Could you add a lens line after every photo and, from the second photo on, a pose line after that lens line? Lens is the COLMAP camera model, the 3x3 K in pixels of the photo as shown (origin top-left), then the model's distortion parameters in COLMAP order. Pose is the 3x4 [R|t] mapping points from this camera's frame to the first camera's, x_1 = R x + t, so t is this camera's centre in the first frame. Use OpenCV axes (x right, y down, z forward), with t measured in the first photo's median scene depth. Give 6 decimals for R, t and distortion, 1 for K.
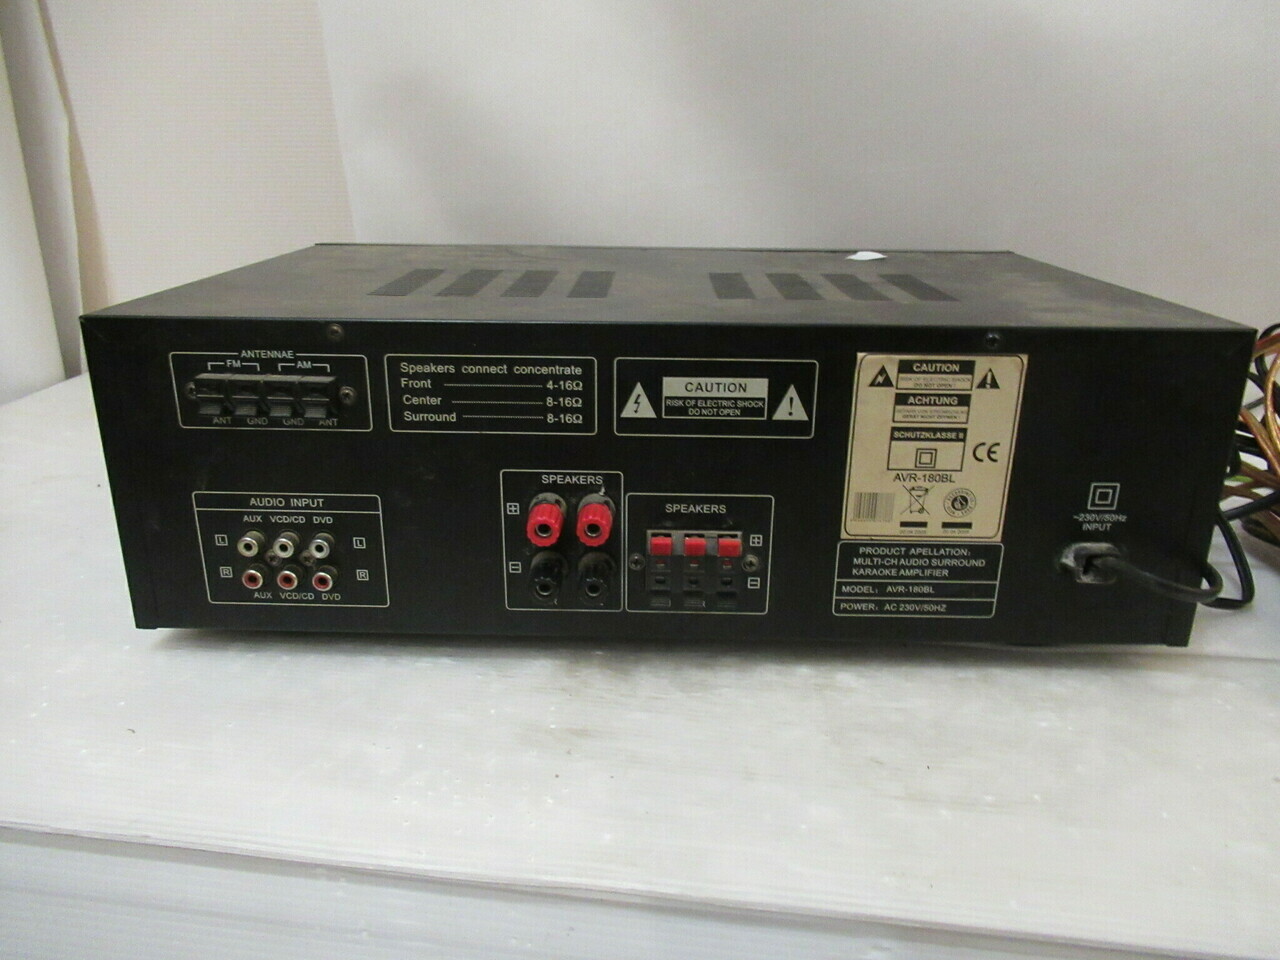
lens RADIAL K [[970.5, 0, 638.2], [0, 970.5, 479.6], [0, 0, 1]] dist [0.000060, -0.010583]
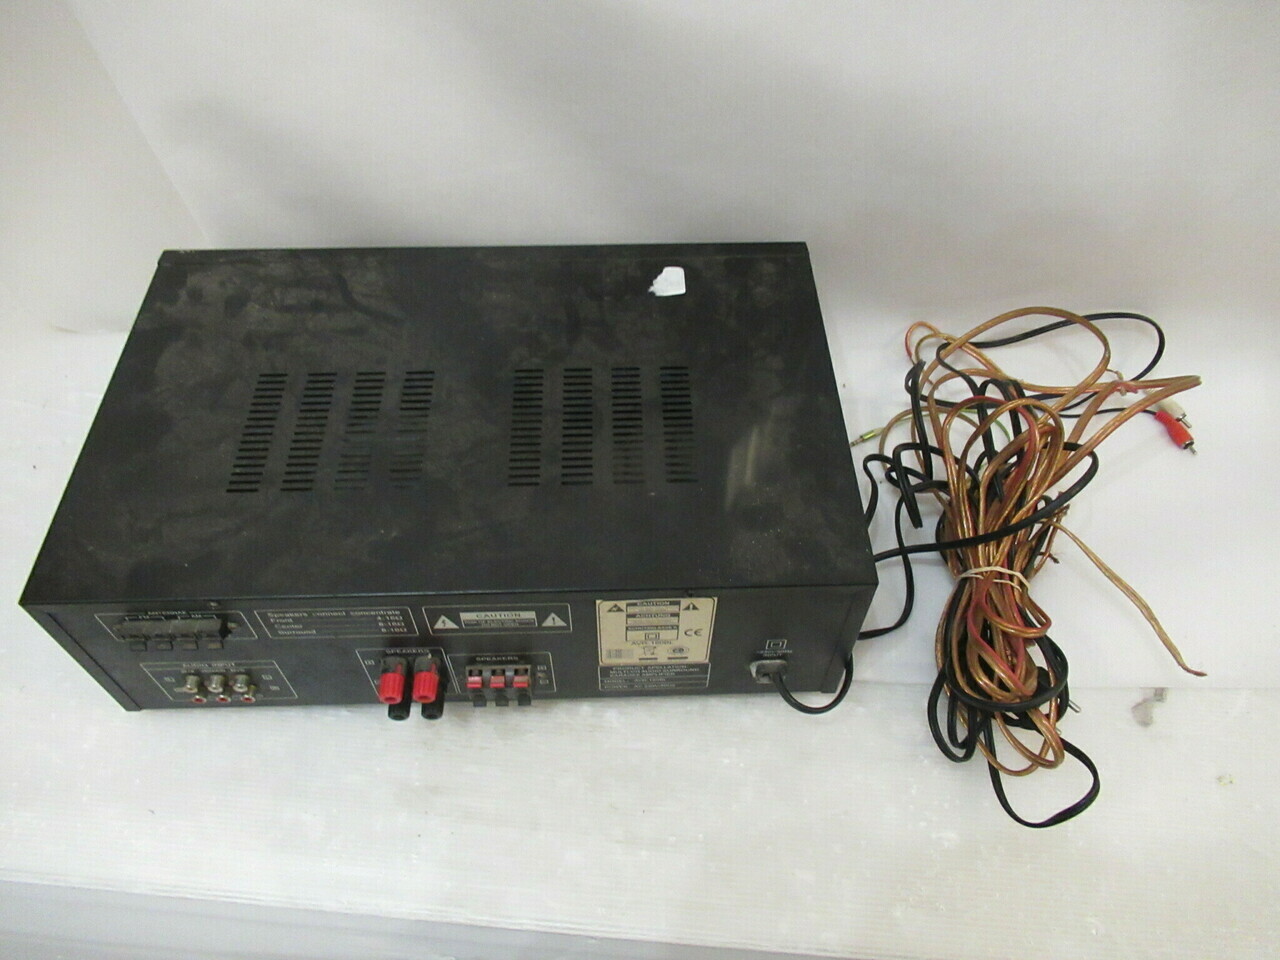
lens RADIAL K [[970.5, 0, 640.9], [0, 970.5, 478.4], [0, 0, 1]] dist [0.000060, -0.010583]
pose [[0.998650, -0.042704, 0.029587, 0.250627], [0.019130, 0.831758, 0.554809, -1.025193], [-0.048302, -0.553494, 0.831451, -0.063511]]
